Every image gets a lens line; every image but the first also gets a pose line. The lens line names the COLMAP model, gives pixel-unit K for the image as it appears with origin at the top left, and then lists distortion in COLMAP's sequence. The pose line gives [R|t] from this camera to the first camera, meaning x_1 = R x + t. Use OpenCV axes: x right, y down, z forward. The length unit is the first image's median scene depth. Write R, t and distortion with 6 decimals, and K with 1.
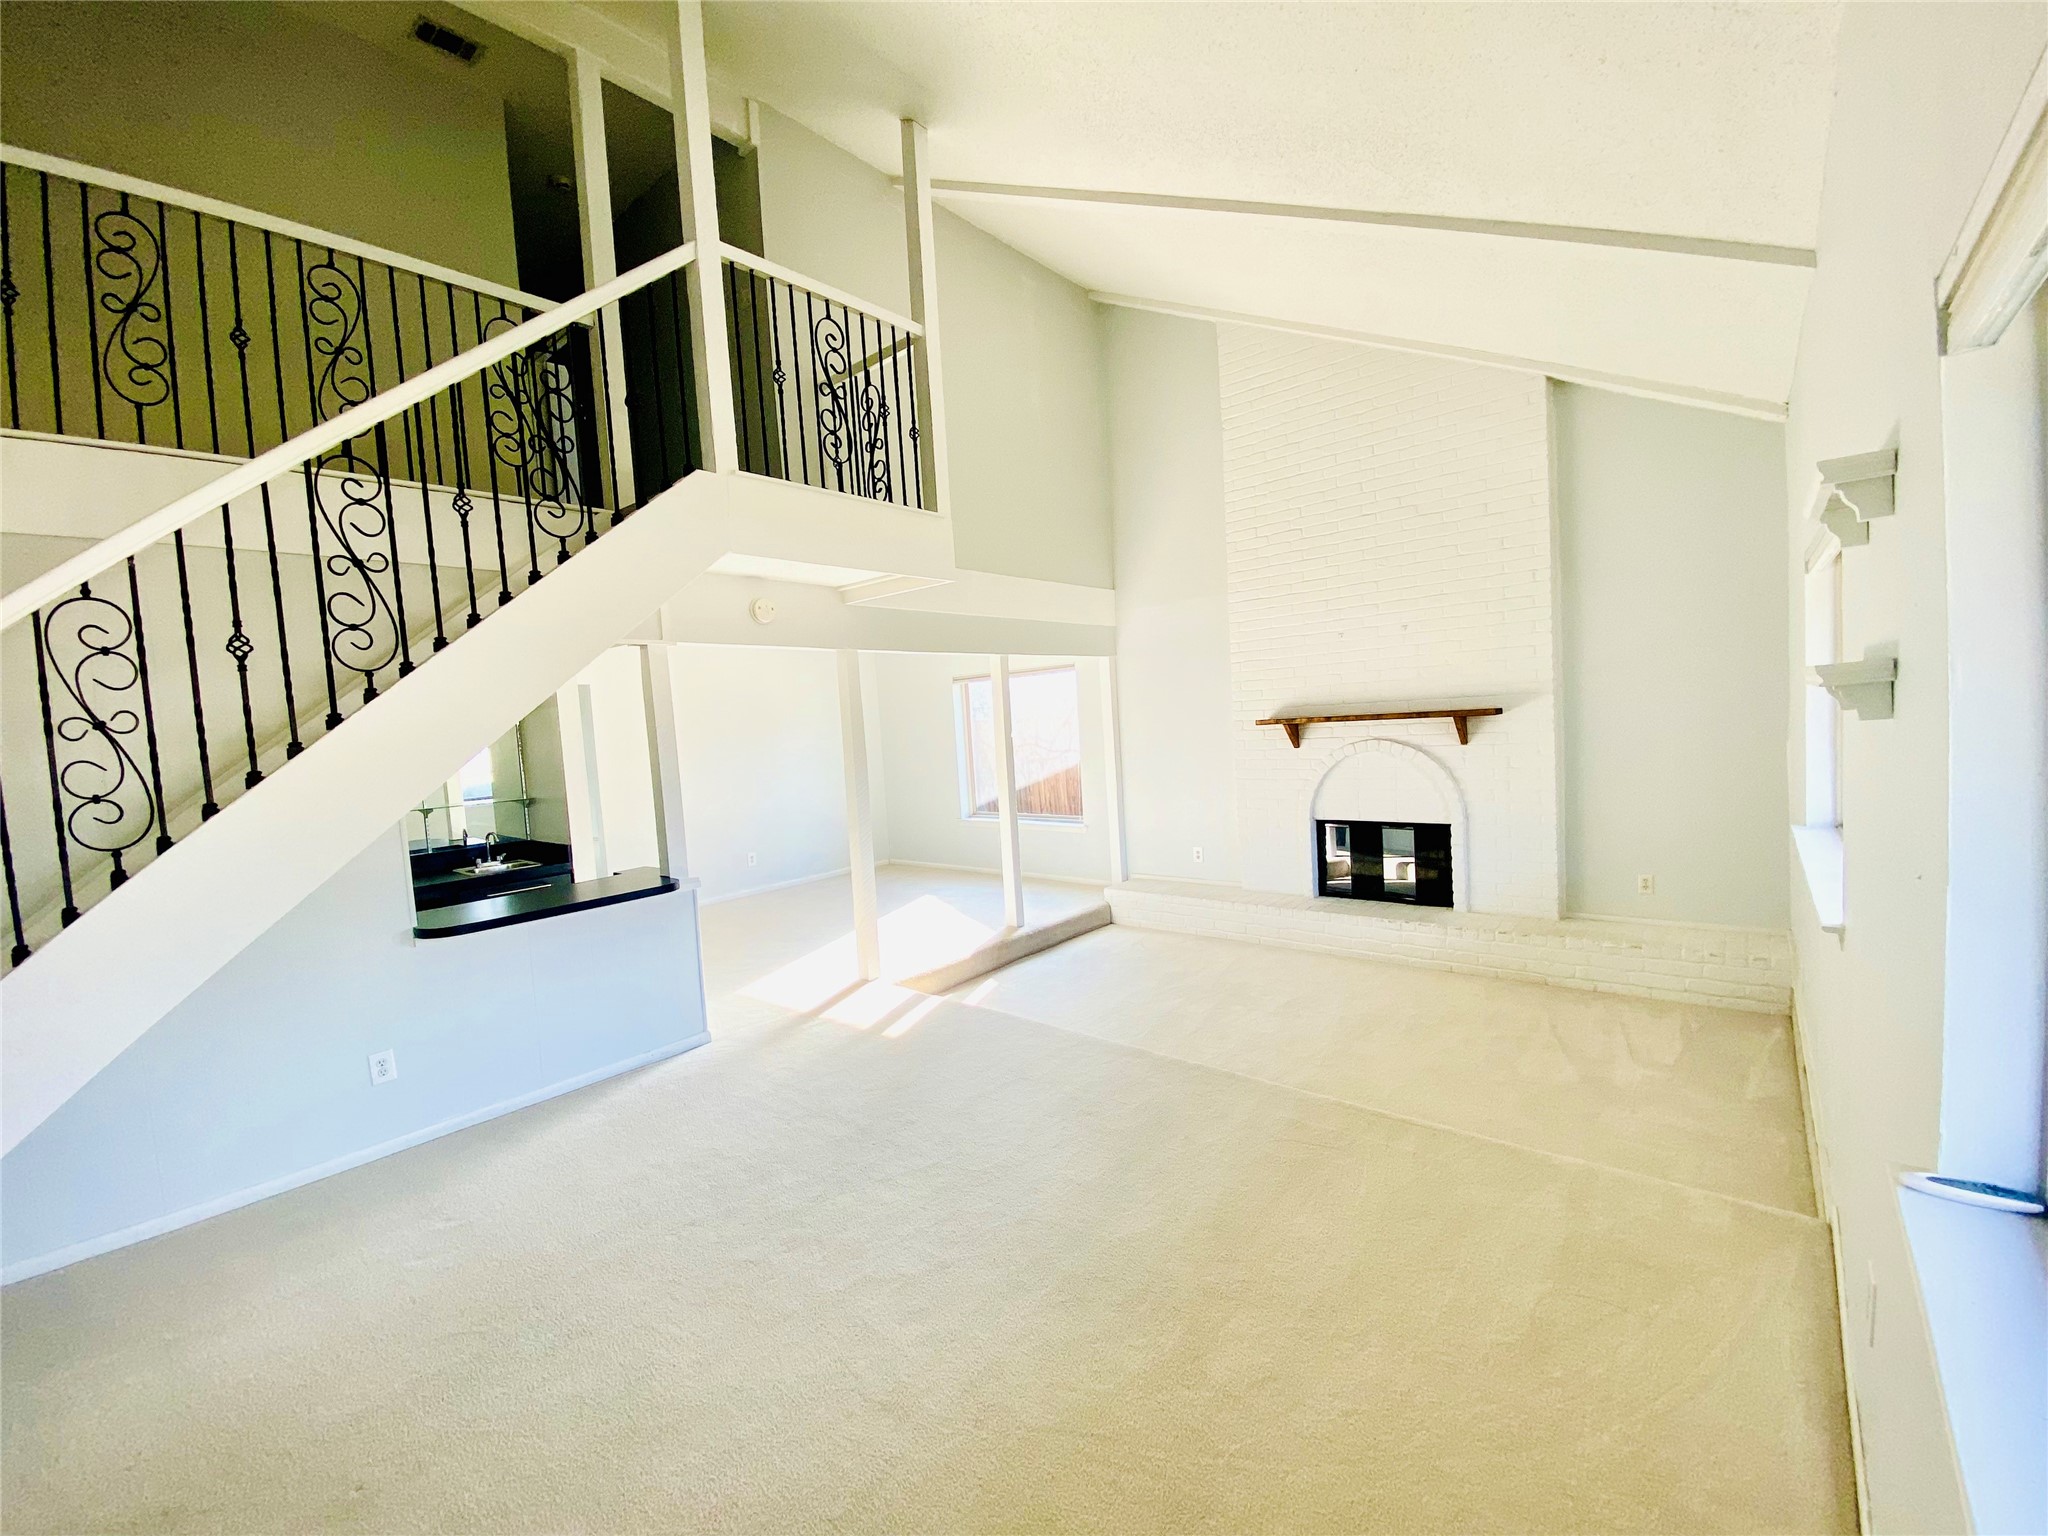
lens RADIAL K [[839.0, 0, 1025.4], [0, 839.0, 761.8], [0, 0, 1]] dist [-0.001862, -0.000248]
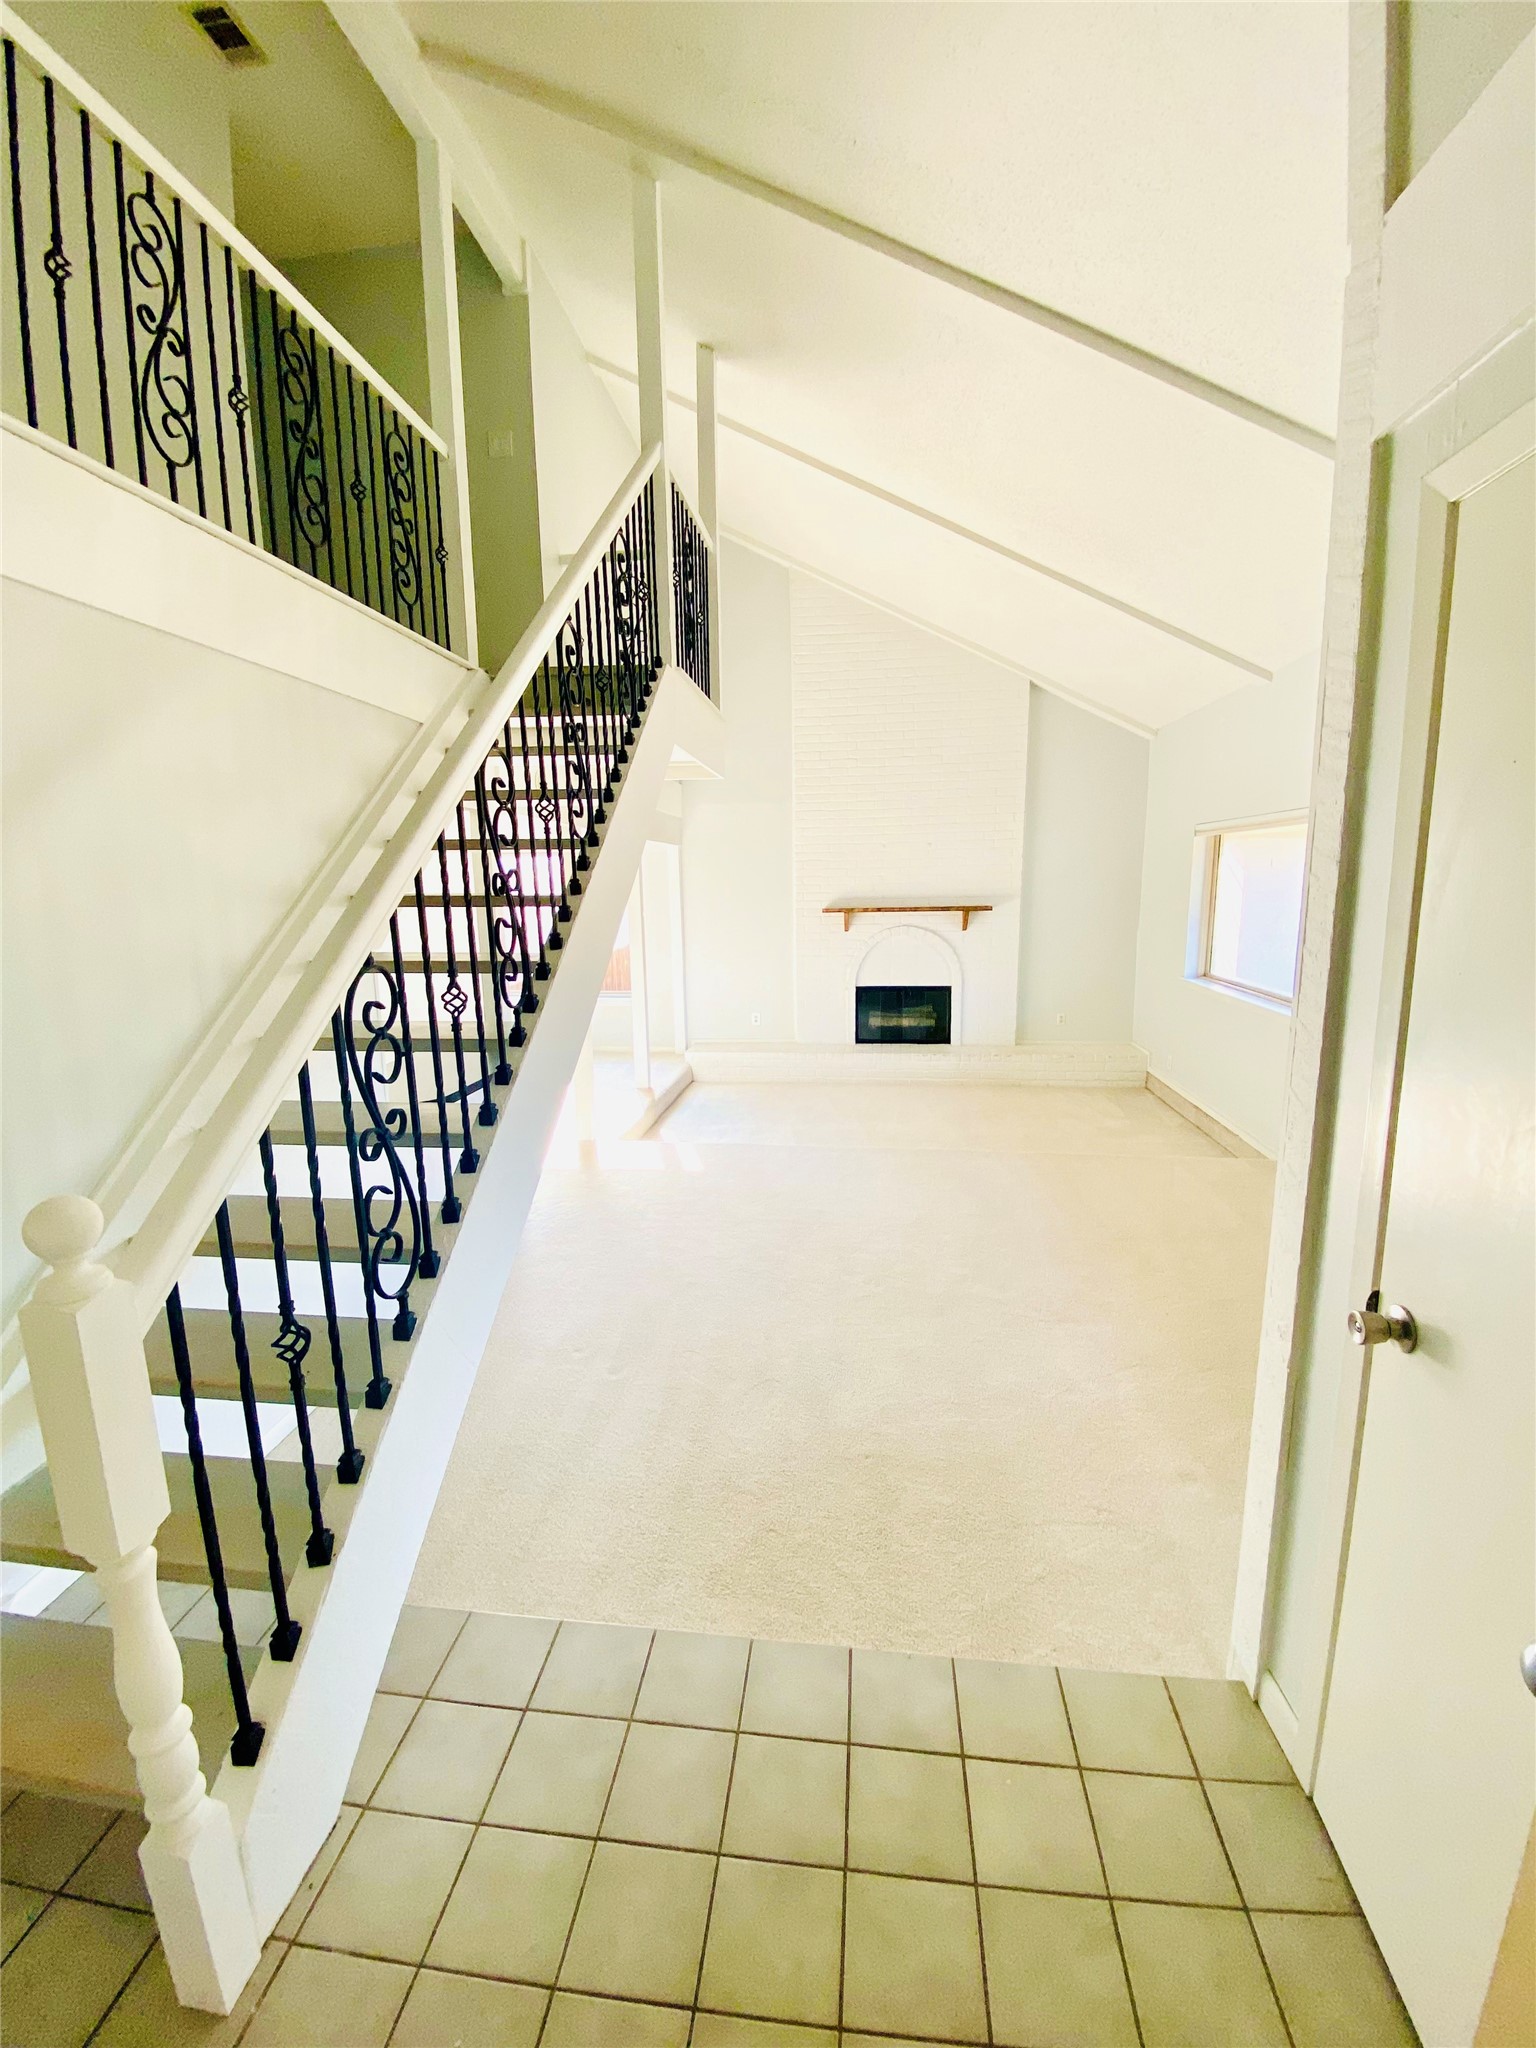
lens RADIAL K [[839.0, 0, 770.1], [0, 839.0, 1027.5], [0, 0, 1]] dist [-0.001862, -0.000248]
pose [[0.826623, -0.047294, 0.560765, -0.546293], [-0.005712, 0.995706, 0.092396, 0.013776], [-0.562727, -0.079580, 0.822804, -0.005916]]
